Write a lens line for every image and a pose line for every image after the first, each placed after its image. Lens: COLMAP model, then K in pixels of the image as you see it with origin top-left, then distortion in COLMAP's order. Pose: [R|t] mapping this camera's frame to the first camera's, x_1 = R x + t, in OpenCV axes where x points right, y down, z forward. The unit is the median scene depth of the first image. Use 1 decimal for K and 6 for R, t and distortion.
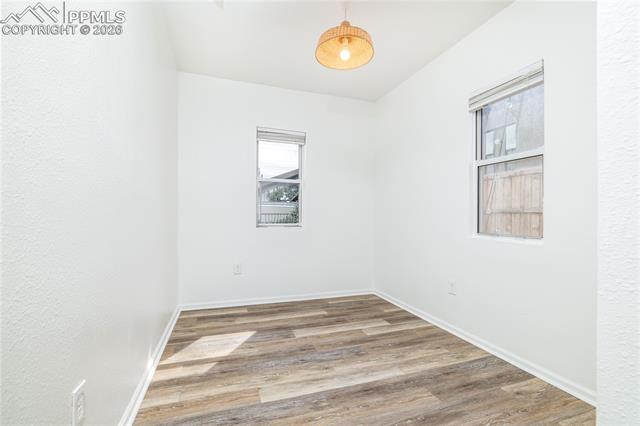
lens RADIAL K [[282.2, 0, 320.2], [0, 282.2, 215.0], [0, 0, 1]] dist [-0.004561, -0.000420]
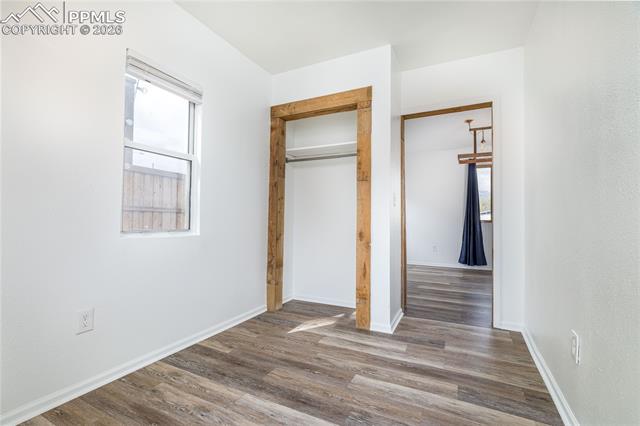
lens RADIAL K [[298.6, 0, 313.0], [0, 298.6, 212.4], [0, 0, 1]] dist [0.000497, 0.000017]
pose [[-0.687072, -0.004871, 0.726573, -0.495200], [-0.025064, 0.999541, -0.017000, 0.015233], [-0.726157, -0.029891, -0.686879, 1.465859]]
